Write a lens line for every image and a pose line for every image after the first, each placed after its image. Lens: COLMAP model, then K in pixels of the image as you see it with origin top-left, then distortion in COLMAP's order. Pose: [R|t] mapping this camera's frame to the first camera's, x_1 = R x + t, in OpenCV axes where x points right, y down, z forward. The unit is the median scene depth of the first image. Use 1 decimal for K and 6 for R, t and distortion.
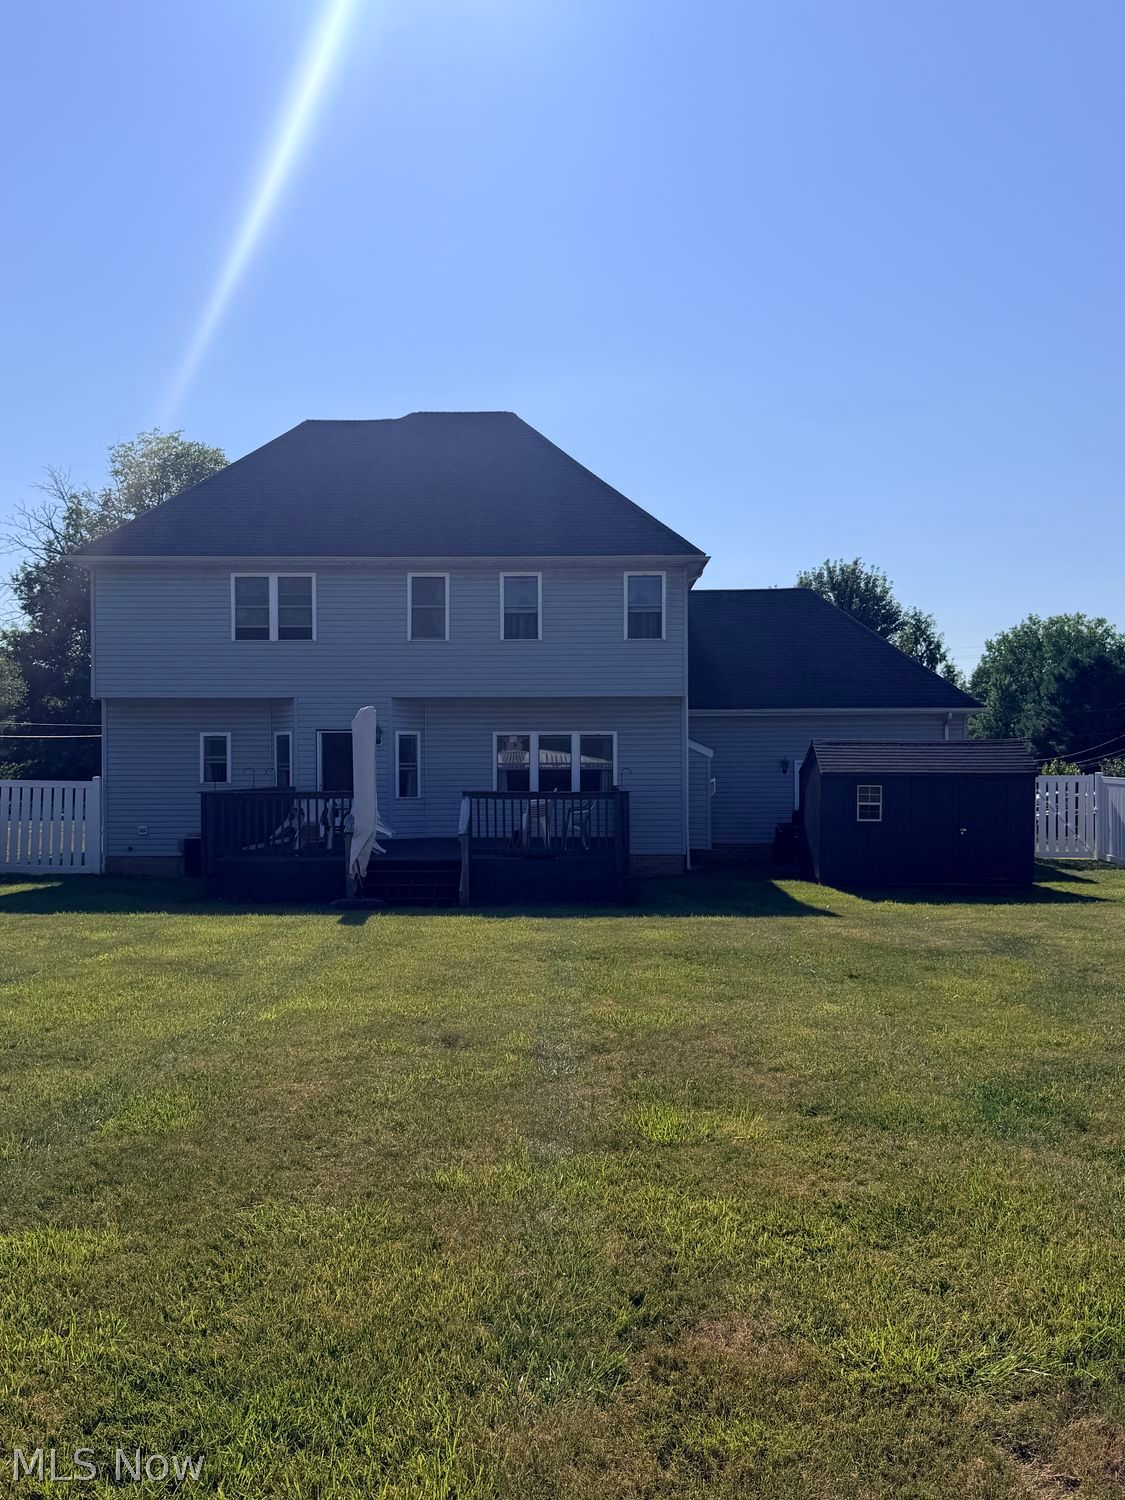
lens RADIAL K [[1420.0, 0, 562.5], [0, 1420.0, 750.0], [0, 0, 1]] dist [0.183078, -0.368134]
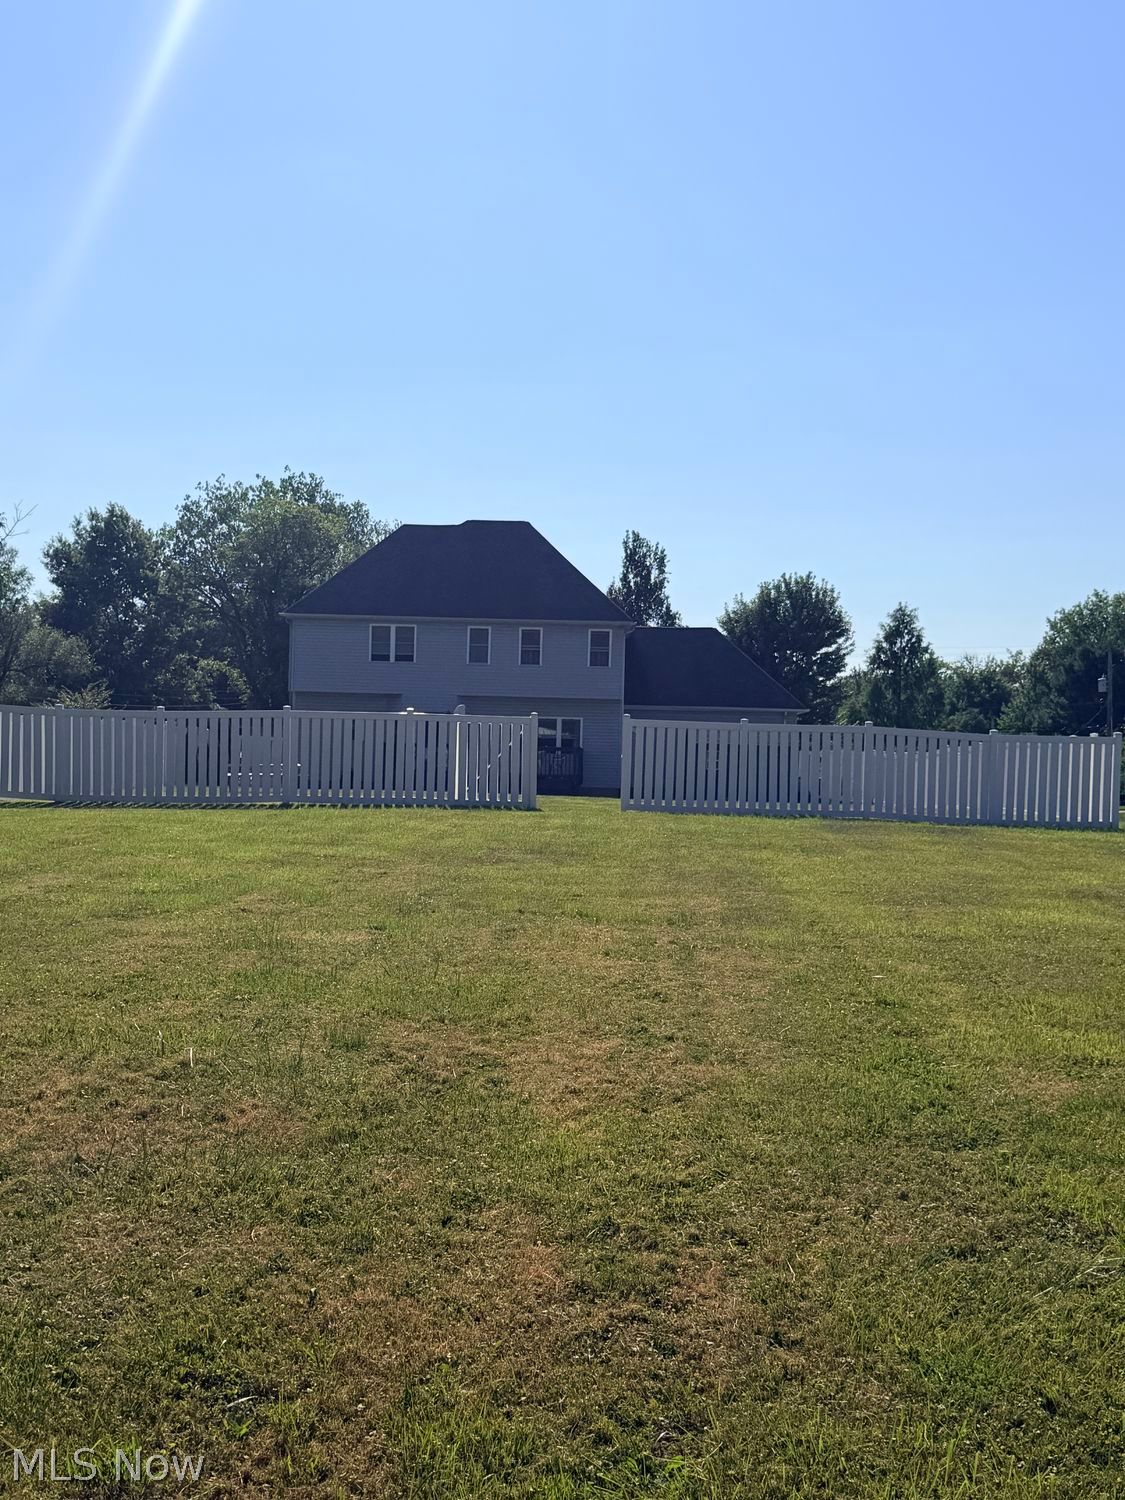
lens RADIAL K [[2173.4, 0, 562.5], [0, 2173.4, 750.0], [0, 0, 1]] dist [-0.000307, -0.001414]
pose [[0.999659, 0.026031, -0.002299, 0.022665], [-0.026011, 0.999629, 0.008137, 0.007399], [0.002510, -0.008074, 0.999964, -1.856542]]
